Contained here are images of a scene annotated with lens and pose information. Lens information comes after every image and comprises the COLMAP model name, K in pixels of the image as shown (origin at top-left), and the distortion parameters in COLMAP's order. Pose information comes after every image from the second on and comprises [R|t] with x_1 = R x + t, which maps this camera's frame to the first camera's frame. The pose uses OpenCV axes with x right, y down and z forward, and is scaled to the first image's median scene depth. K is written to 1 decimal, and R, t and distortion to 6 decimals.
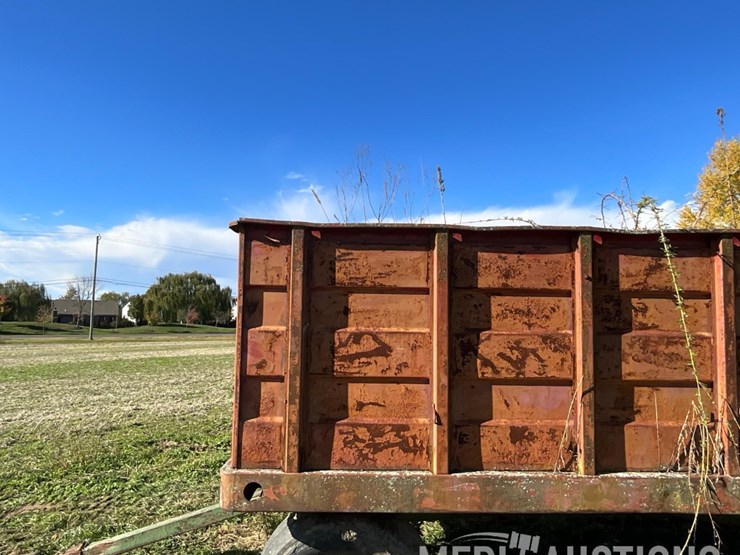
lens RADIAL K [[503.6, 0, 369.9], [0, 503.6, 278.8], [0, 0, 1]] dist [-0.005752, 0.000184]
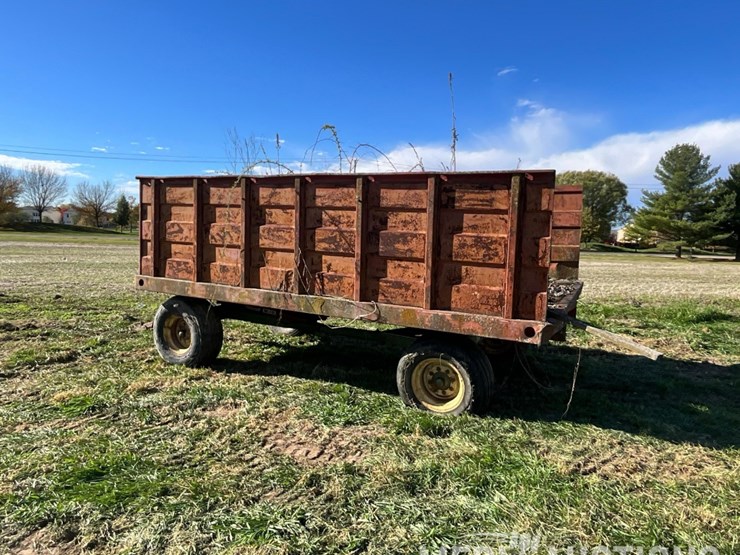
lens RADIAL K [[503.6, 0, 369.9], [0, 503.6, 278.8], [0, 0, 1]] dist [-0.005752, 0.000184]
pose [[0.871744, 0.069761, -0.484970, 1.959087], [0.011232, 0.986706, 0.162124, -0.008200], [0.489833, -0.146778, 0.859372, -0.630830]]
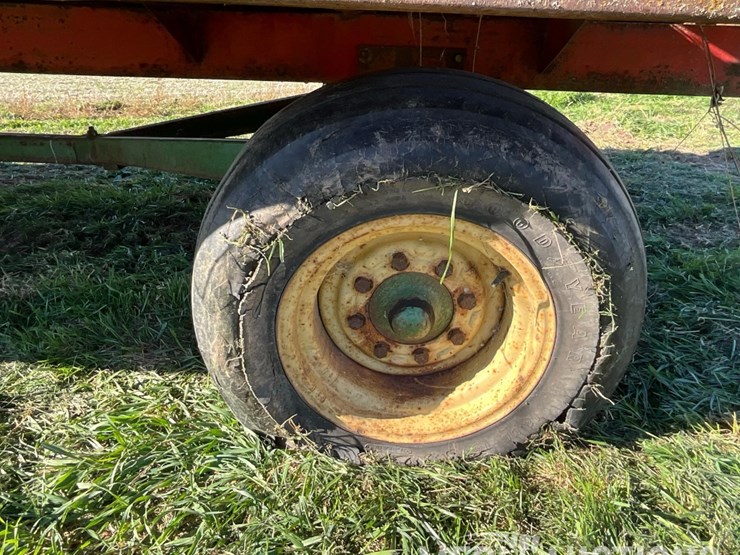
lens RADIAL K [[503.6, 0, 369.9], [0, 503.6, 278.8], [0, 0, 1]] dist [-0.005752, 0.000184]
pose [[0.997742, 0.049541, -0.045355, 1.278030], [-0.021220, 0.873174, 0.486947, 0.460917], [0.063727, -0.484884, 0.872253, 0.733182]]
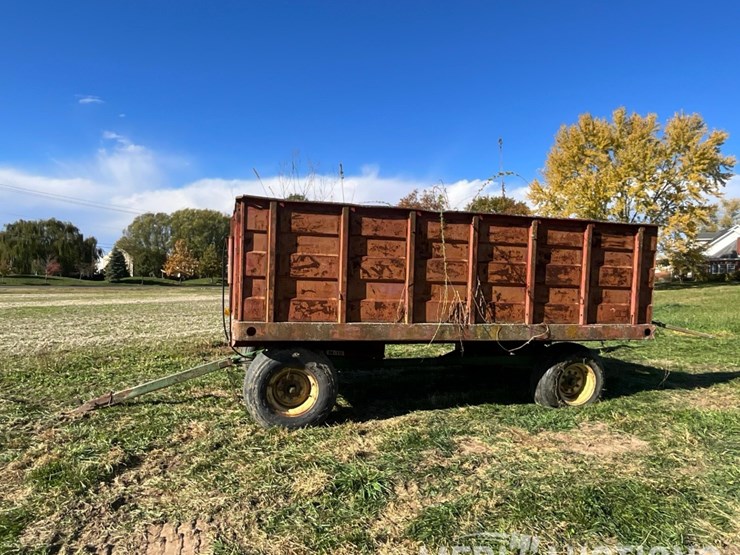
lens RADIAL K [[502.4, 0, 369.1], [0, 502.4, 279.4], [0, 0, 1]] dist [0.009153, -0.018604]
pose [[0.971638, 0.013857, 0.236069, -0.237486], [-0.034128, 0.996047, 0.082004, 0.028697], [-0.233999, -0.087735, 0.968270, -0.999626]]
